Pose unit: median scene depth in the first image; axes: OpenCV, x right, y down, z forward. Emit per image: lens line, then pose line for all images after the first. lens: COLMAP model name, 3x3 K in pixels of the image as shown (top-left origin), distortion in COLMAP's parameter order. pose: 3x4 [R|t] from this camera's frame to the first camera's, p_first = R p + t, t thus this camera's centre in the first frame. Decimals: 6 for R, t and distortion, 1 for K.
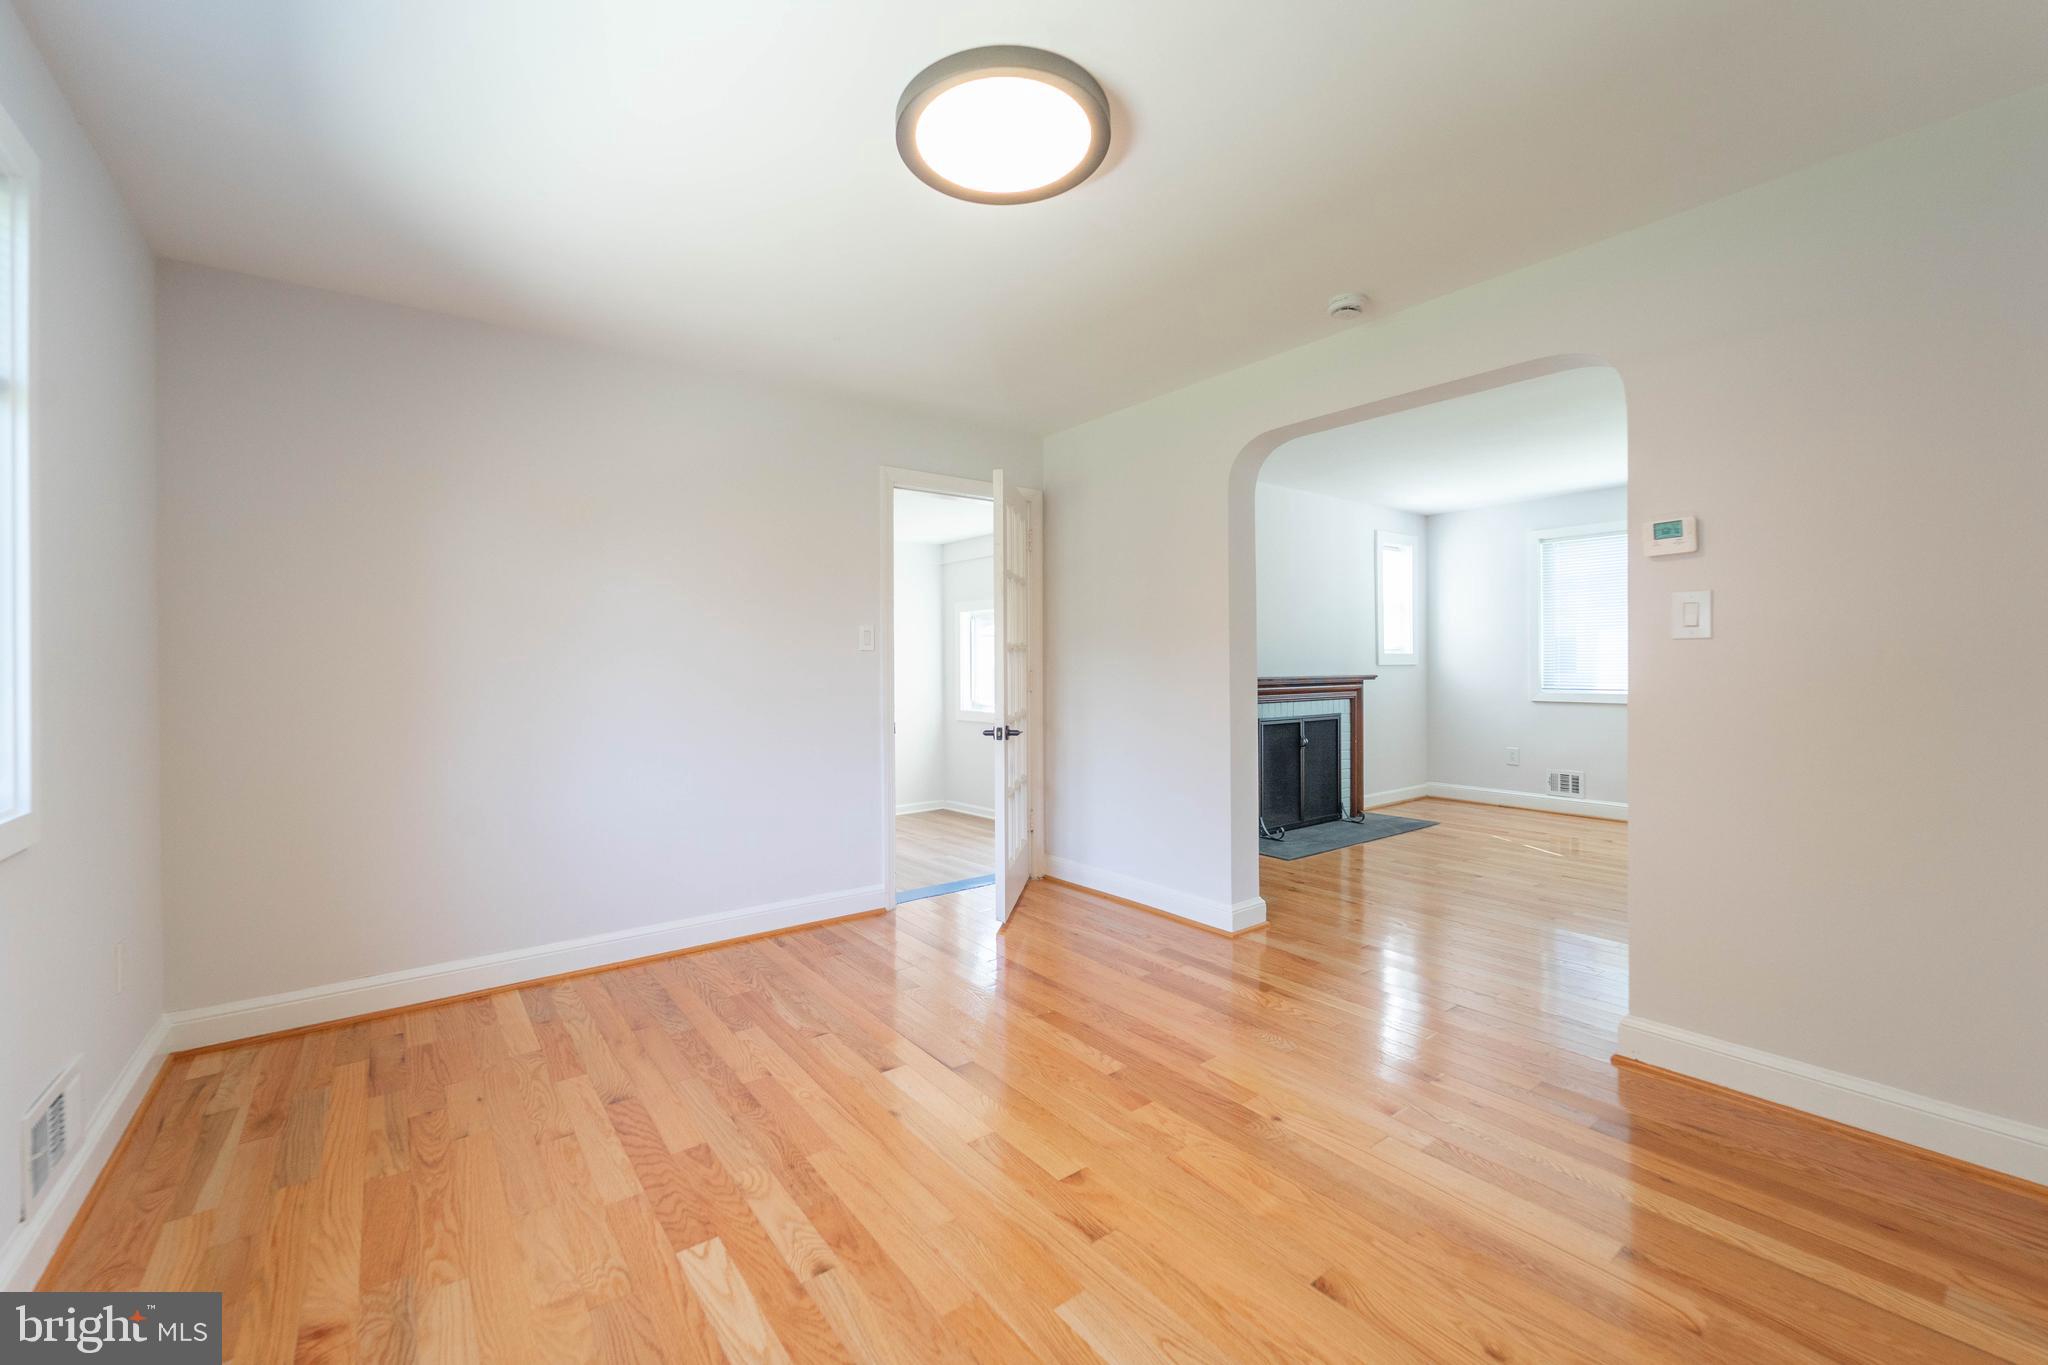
lens RADIAL K [[821.2, 0, 1026.7], [0, 821.2, 673.9], [0, 0, 1]] dist [0.000326, -0.002587]
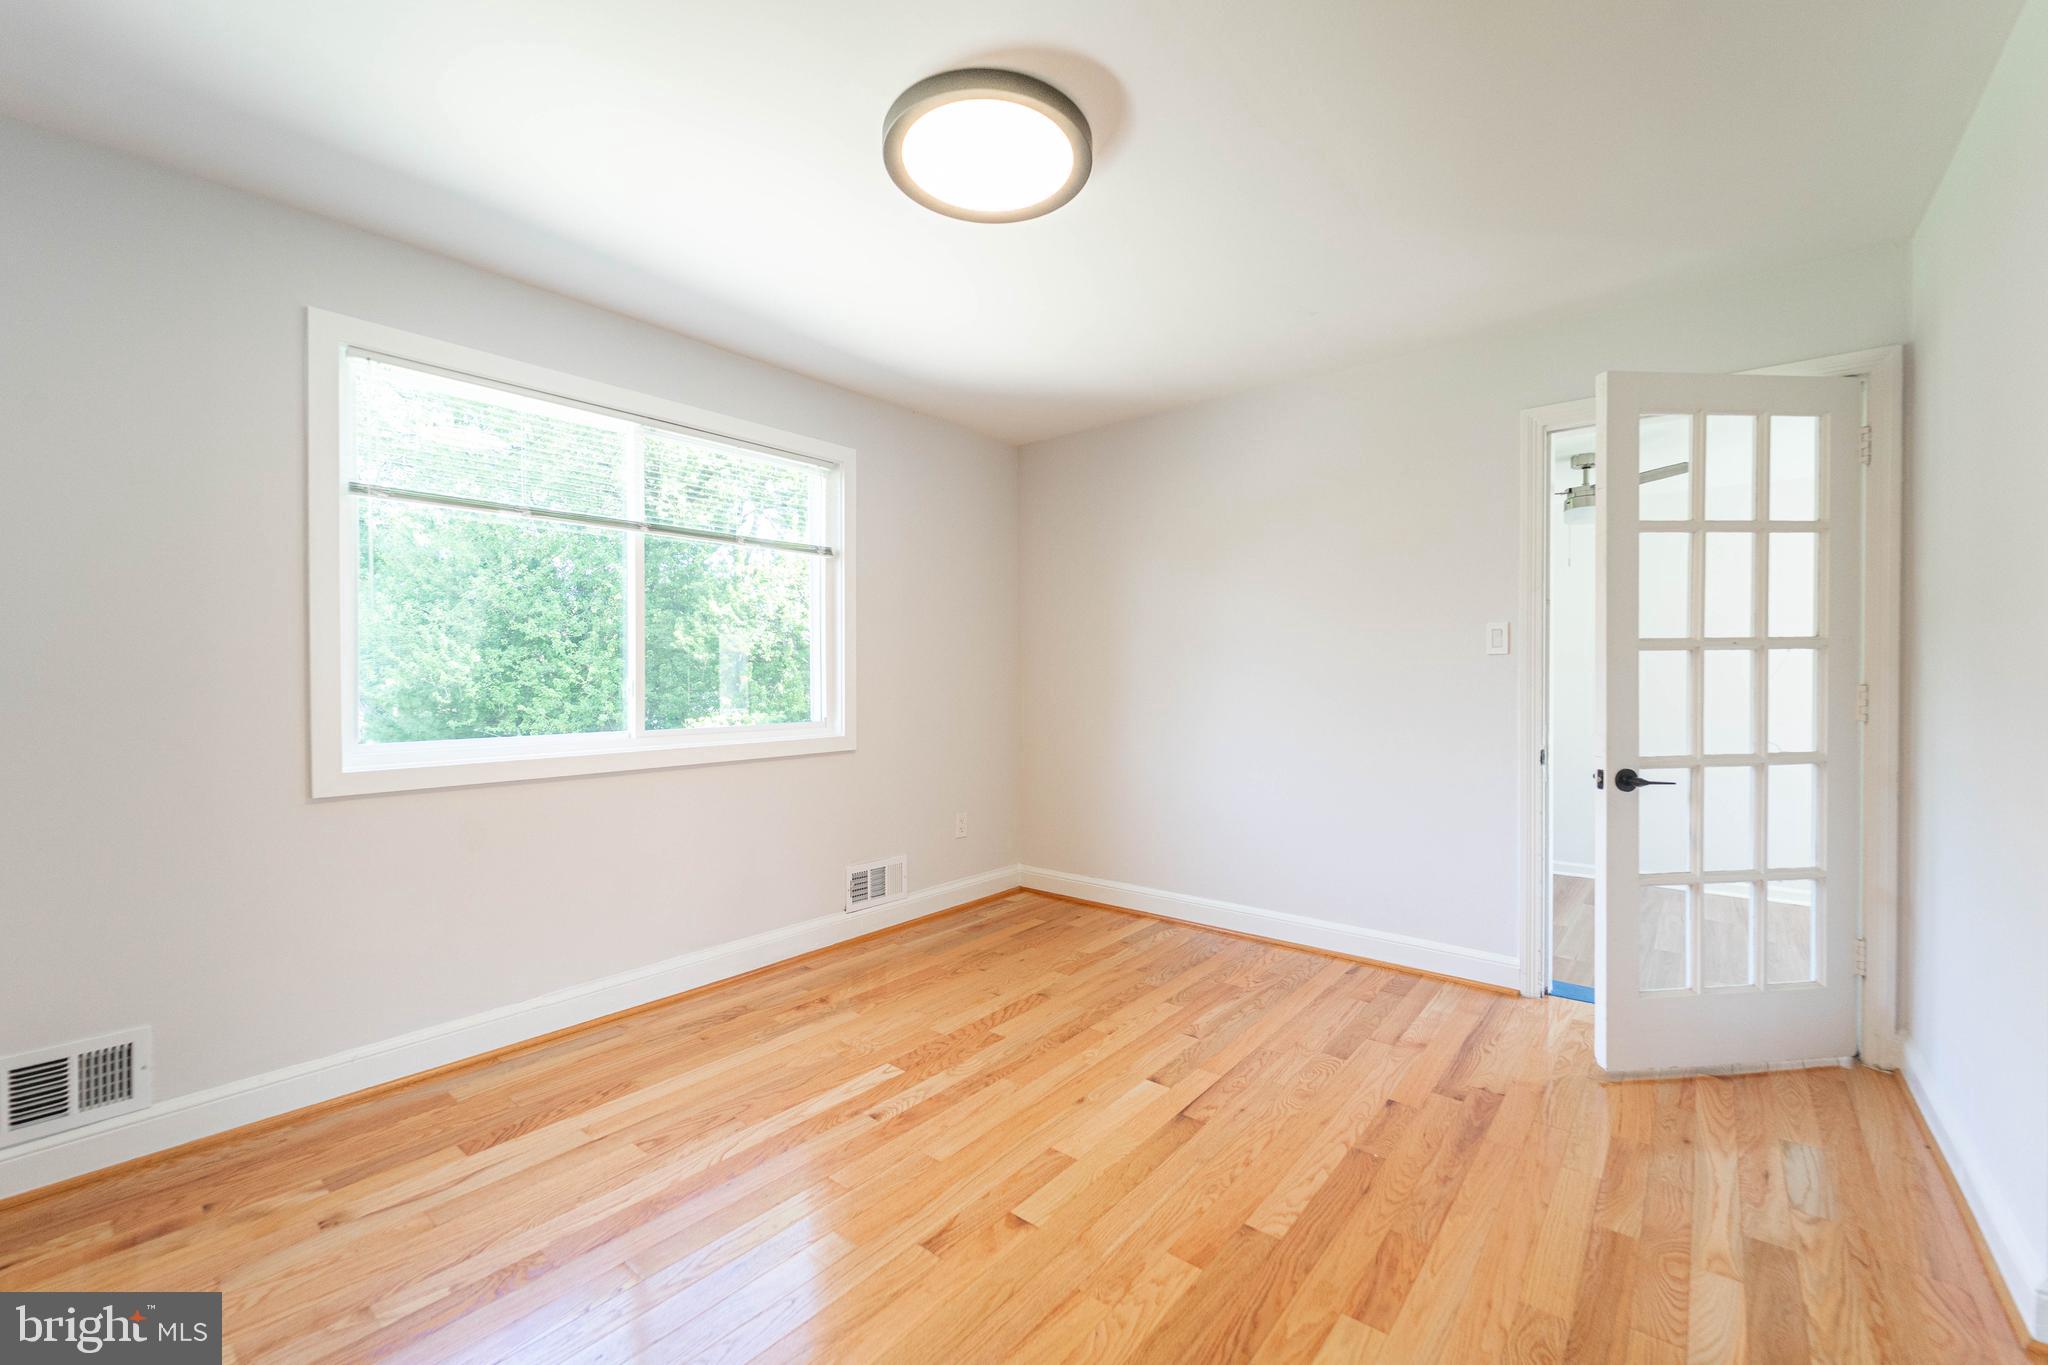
lens RADIAL K [[821.2, 0, 1023.2], [0, 821.2, 680.3], [0, 0, 1]] dist [0.000326, -0.002587]
pose [[0.231016, 0.014146, -0.972847, 0.643053], [-0.009023, 0.999882, 0.012397, -0.012499], [0.972908, 0.005914, 0.231116, 0.522083]]
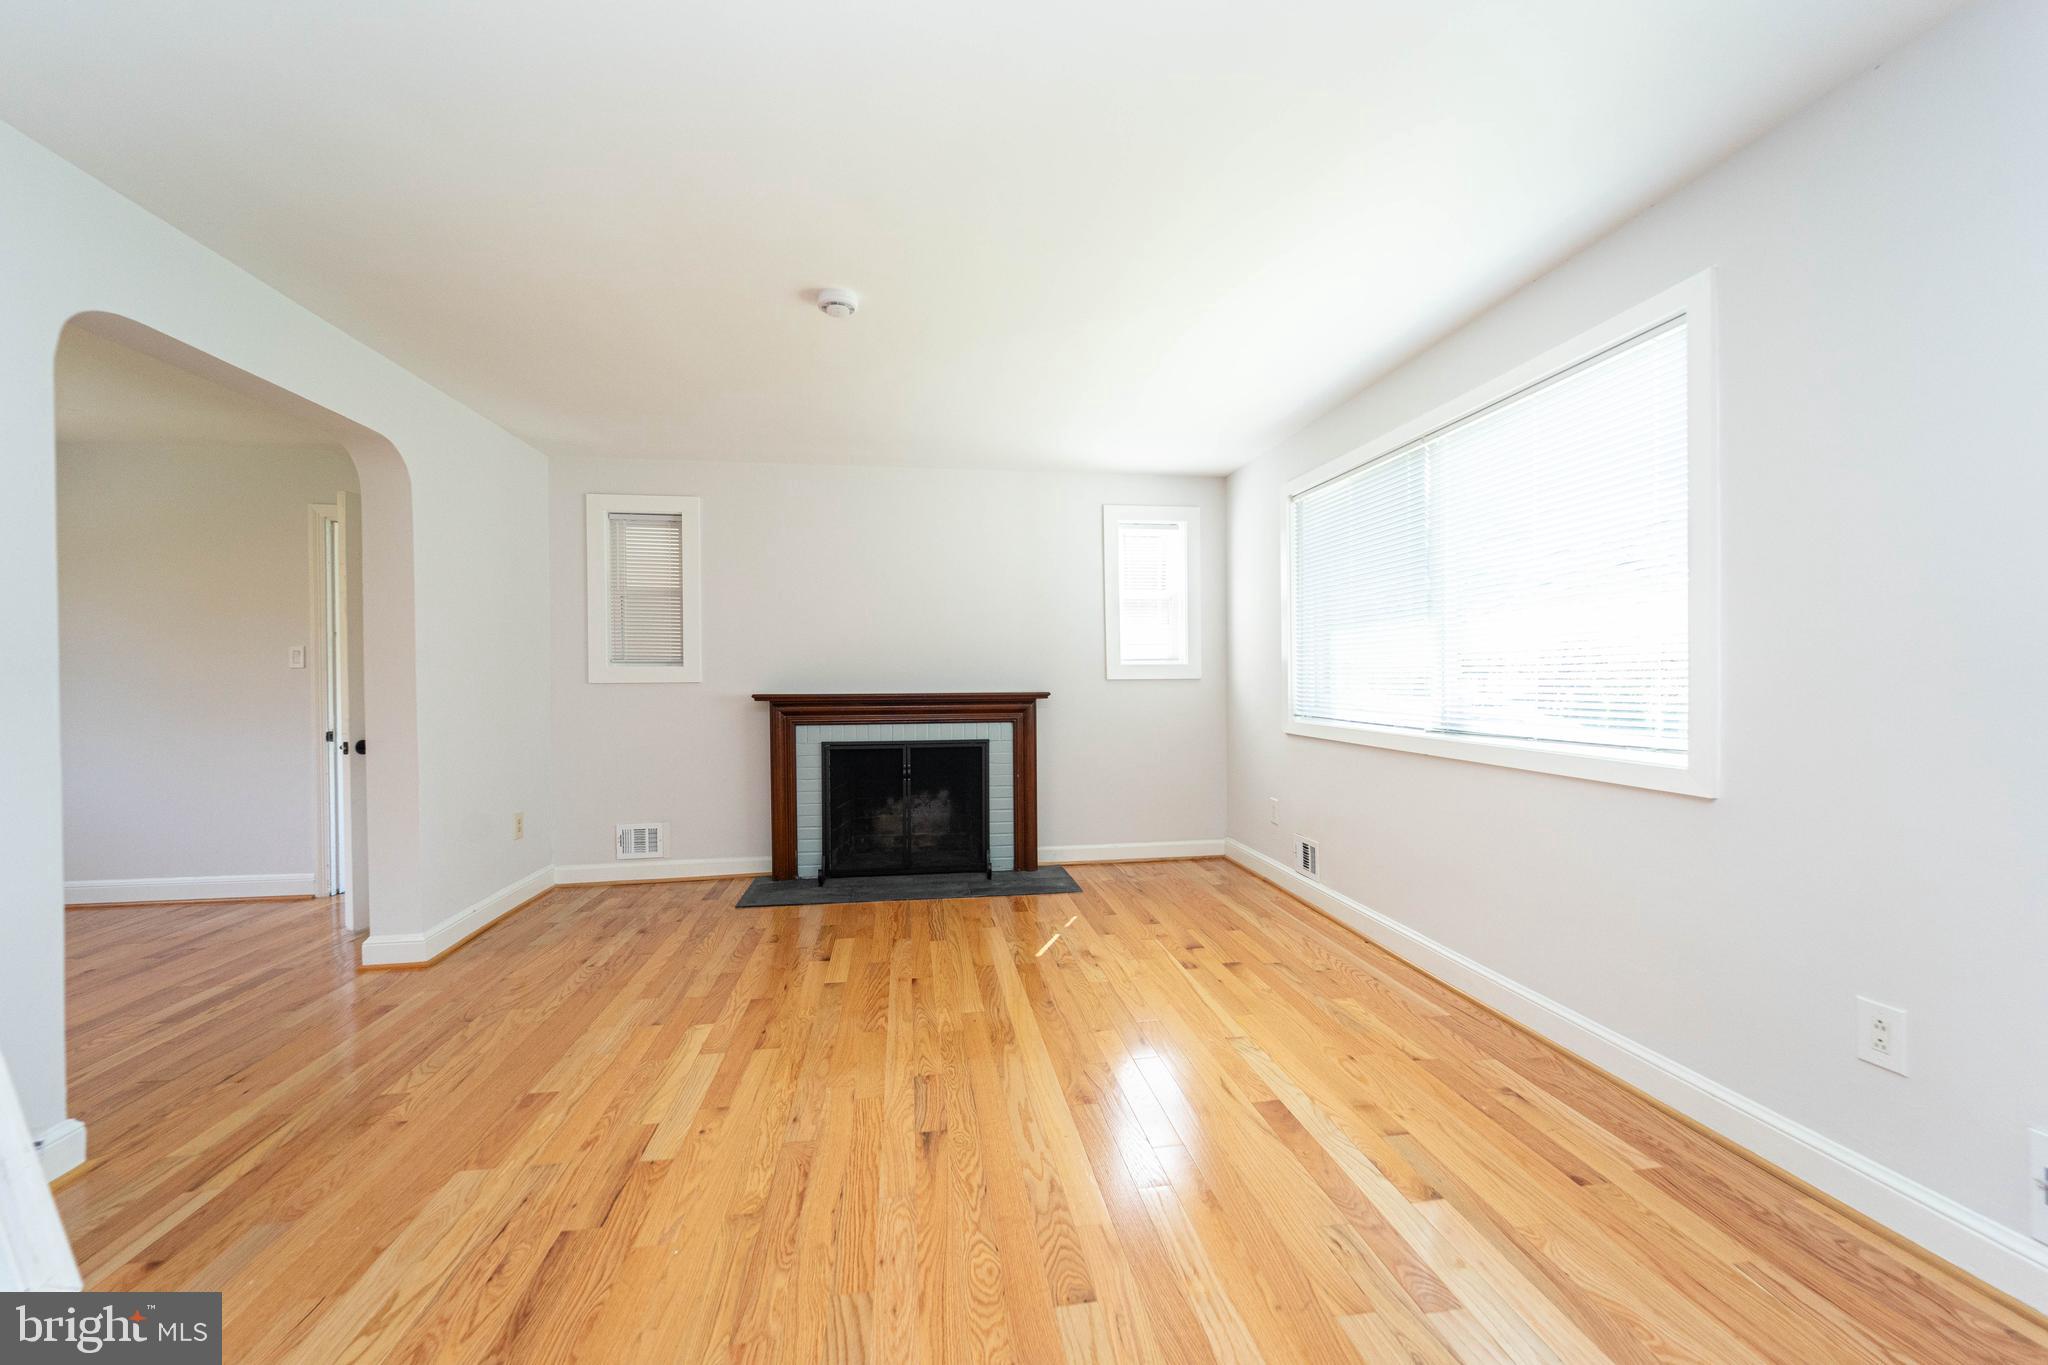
lens RADIAL K [[821.2, 0, 1016.8], [0, 821.2, 685.8], [0, 0, 1]] dist [0.000326, -0.002587]
pose [[0.878049, 0.007492, -0.478511, 1.697986], [-0.004343, 0.999961, 0.007686, -0.023577], [0.478550, -0.004671, 0.878048, 0.660127]]
